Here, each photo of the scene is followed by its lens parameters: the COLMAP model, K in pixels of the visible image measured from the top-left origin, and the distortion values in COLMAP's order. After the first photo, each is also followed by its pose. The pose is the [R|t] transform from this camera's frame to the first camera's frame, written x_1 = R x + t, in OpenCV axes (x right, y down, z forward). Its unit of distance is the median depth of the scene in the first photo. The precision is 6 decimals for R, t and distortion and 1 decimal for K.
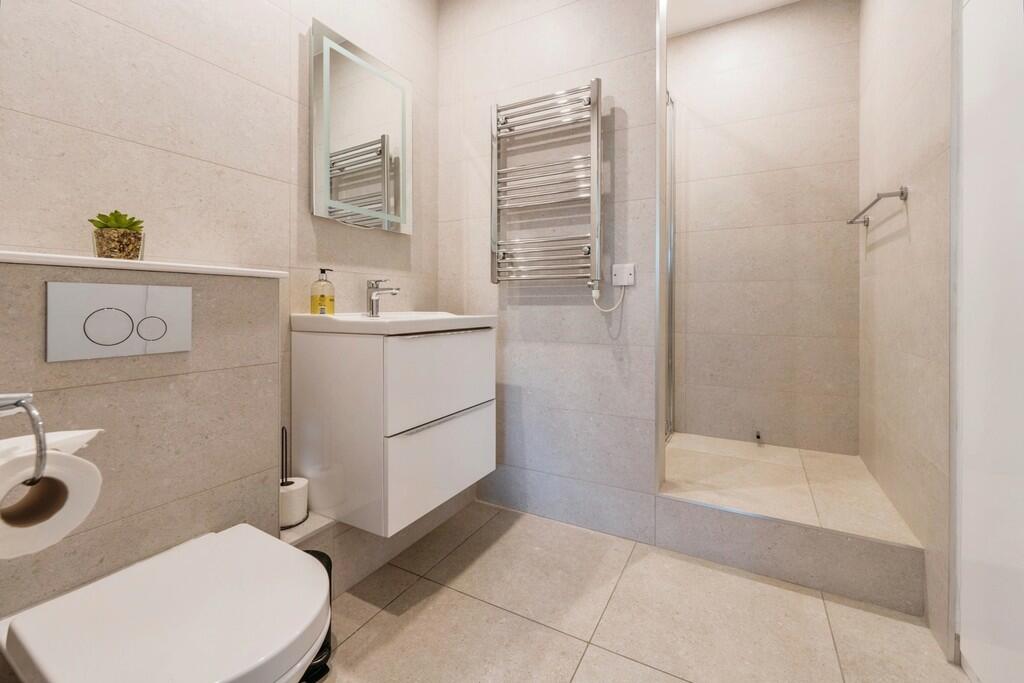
lens RADIAL K [[430.5, 0, 507.1], [0, 430.5, 301.7], [0, 0, 1]] dist [-0.000578, -0.000204]
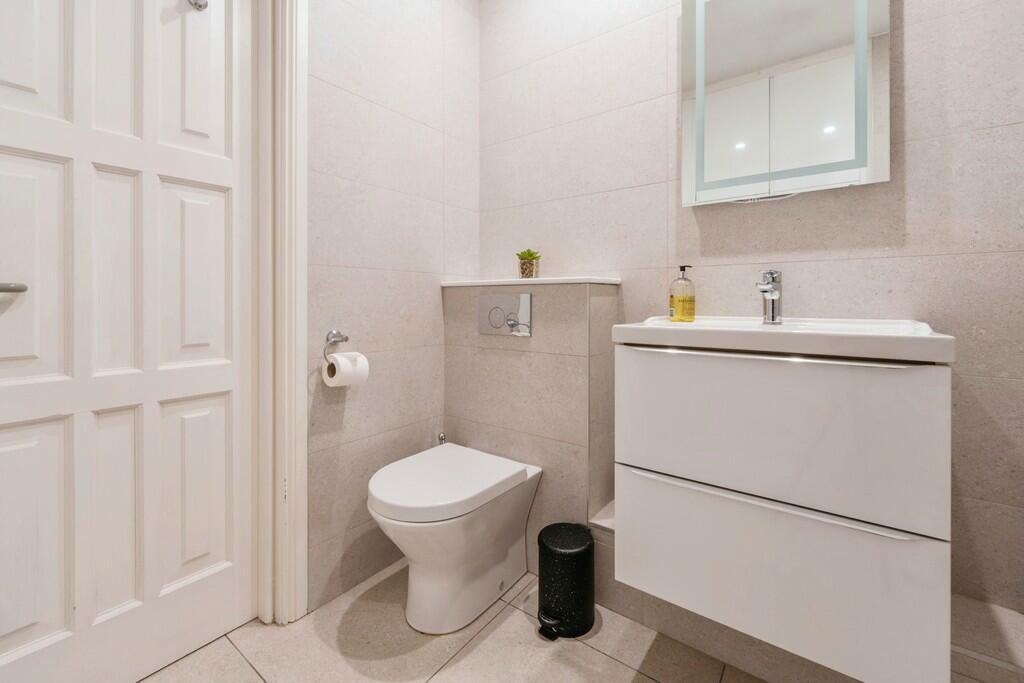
lens RADIAL K [[430.5, 0, 507.1], [0, 430.5, 301.7], [0, 0, 1]] dist [-0.000578, -0.000204]
pose [[-0.137430, -0.005771, -0.990495, 0.509551], [0.005412, 0.999964, -0.006577, 0.001786], [0.990497, -0.006264, -0.137394, 0.767184]]
